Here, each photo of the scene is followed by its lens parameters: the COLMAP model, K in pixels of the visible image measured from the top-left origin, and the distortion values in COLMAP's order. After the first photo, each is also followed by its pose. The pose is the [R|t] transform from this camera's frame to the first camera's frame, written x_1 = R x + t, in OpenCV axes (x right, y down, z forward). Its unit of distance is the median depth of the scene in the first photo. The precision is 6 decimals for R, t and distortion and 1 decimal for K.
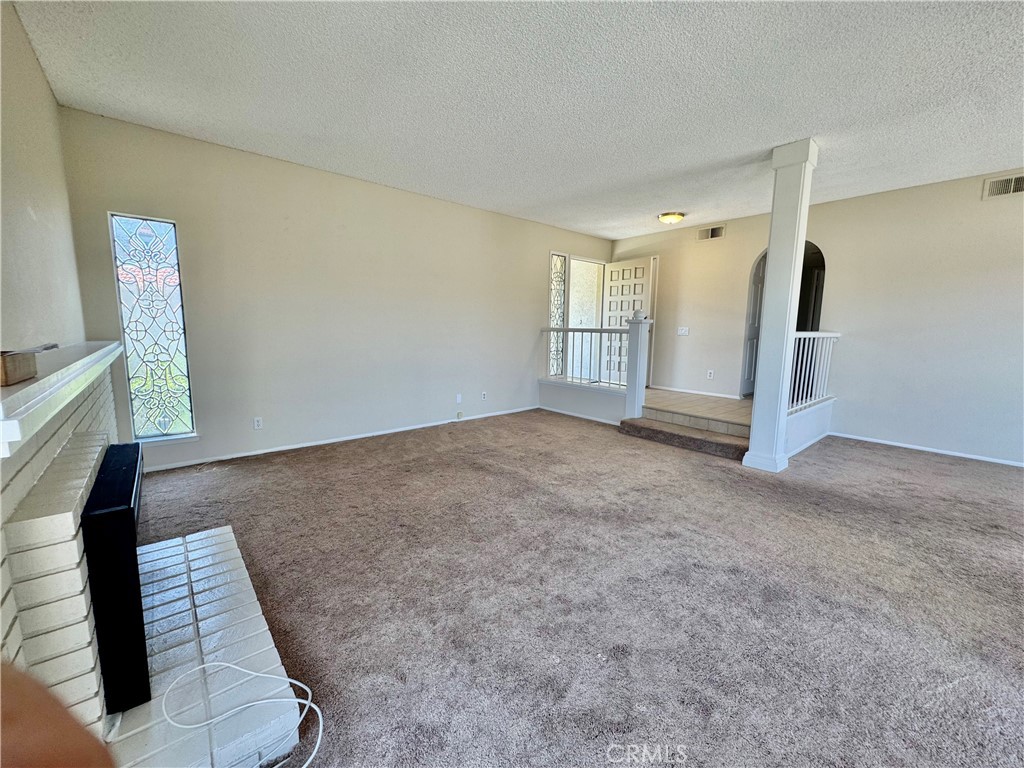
lens RADIAL K [[412.4, 0, 512.0], [0, 412.4, 384.0], [0, 0, 1]] dist [-0.001253, -0.000080]
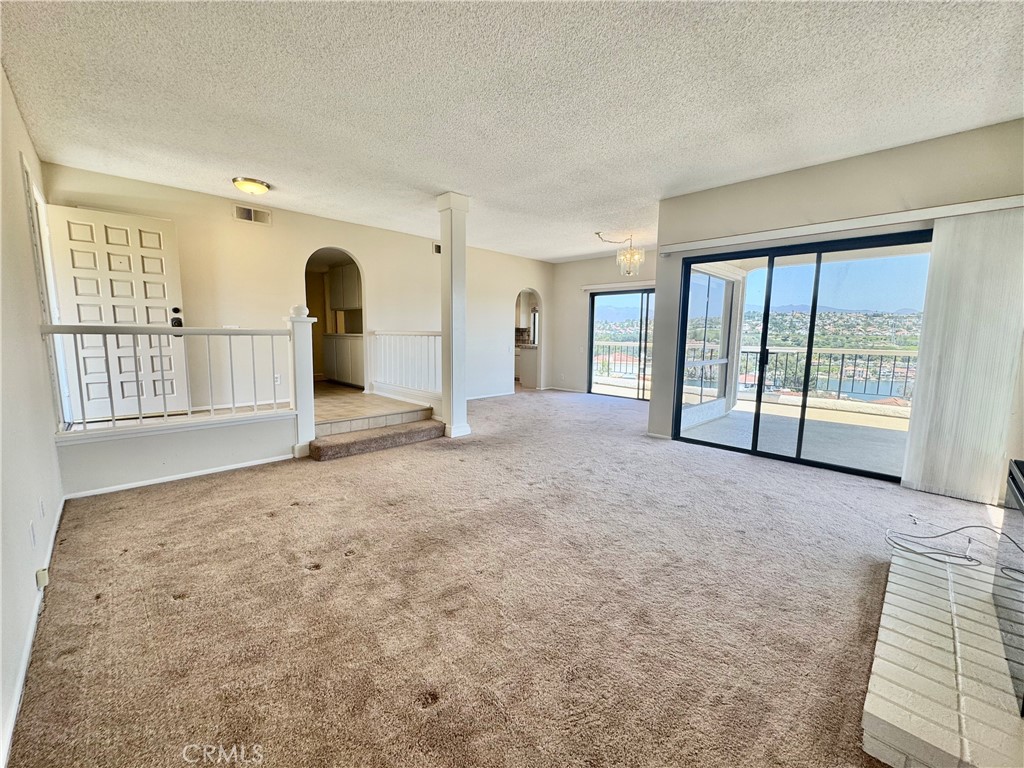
lens RADIAL K [[412.4, 0, 512.0], [0, 412.4, 384.0], [0, 0, 1]] dist [-0.001253, -0.000080]
pose [[-0.071610, -0.138308, 0.987797, -0.524761], [0.121768, 0.981720, 0.146284, -0.098345], [-0.989972, 0.130757, -0.053460, 0.666789]]
